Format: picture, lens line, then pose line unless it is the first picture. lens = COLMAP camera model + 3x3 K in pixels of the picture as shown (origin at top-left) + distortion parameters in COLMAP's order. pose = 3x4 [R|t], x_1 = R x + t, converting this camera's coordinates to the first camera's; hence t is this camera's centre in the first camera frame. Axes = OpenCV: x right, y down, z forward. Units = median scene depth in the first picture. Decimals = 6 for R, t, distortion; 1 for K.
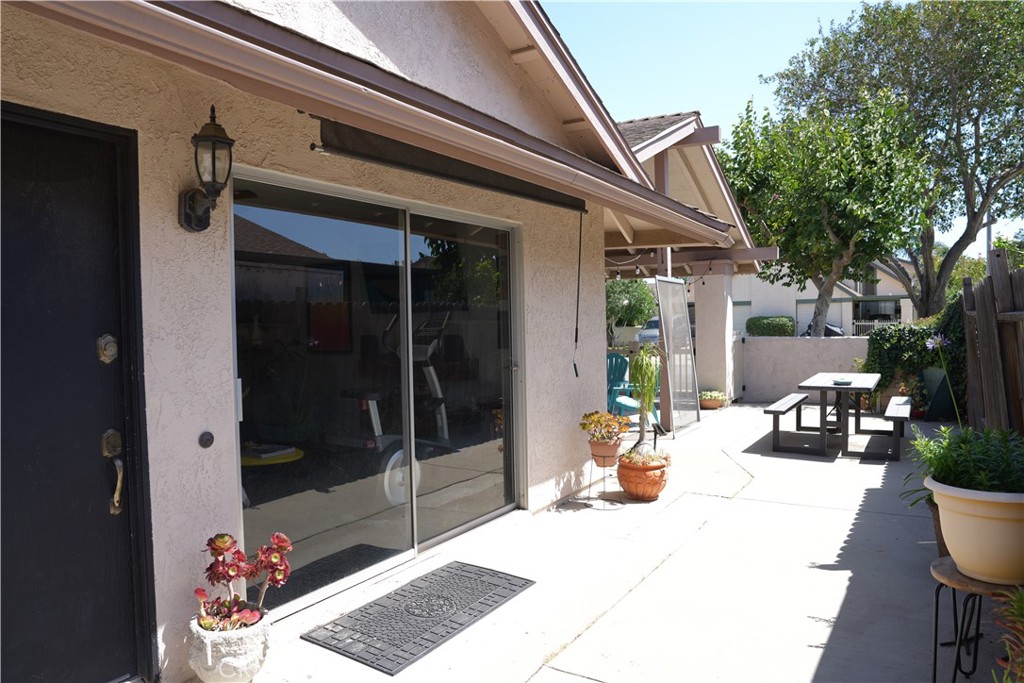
lens RADIAL K [[708.2, 0, 512.0], [0, 708.2, 341.5], [0, 0, 1]] dist [-0.105888, 0.078918]
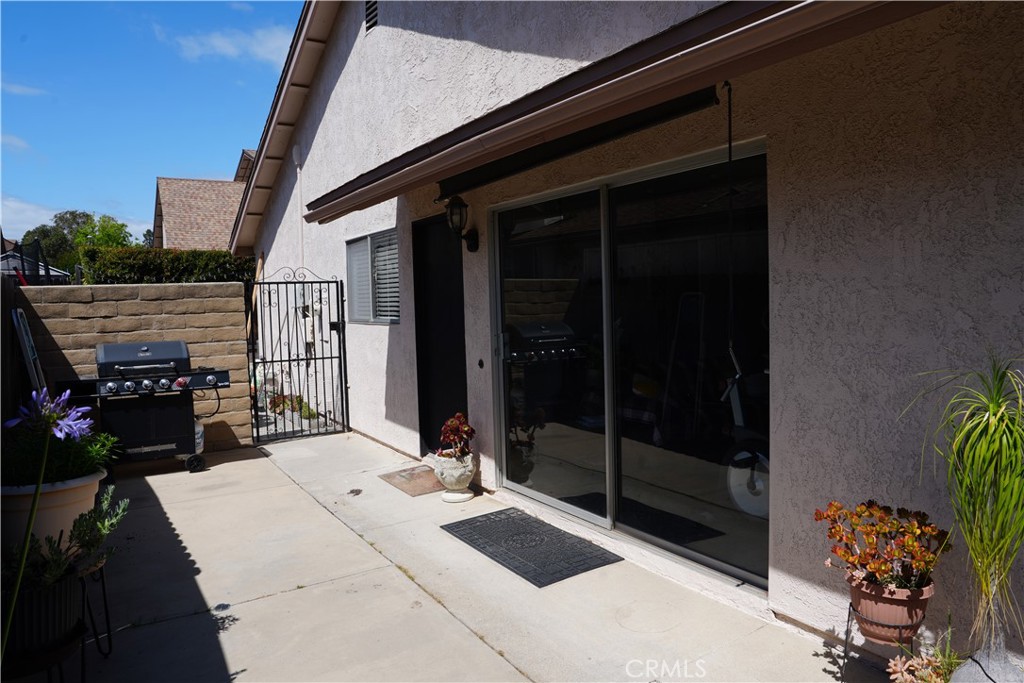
lens RADIAL K [[708.2, 0, 512.0], [0, 708.2, 341.5], [0, 0, 1]] dist [-0.105888, 0.078918]
pose [[-0.467311, 0.082917, -0.880196, 0.883599], [0.010467, 0.996041, 0.088272, -0.062262], [0.884031, 0.032038, -0.466329, 1.470620]]
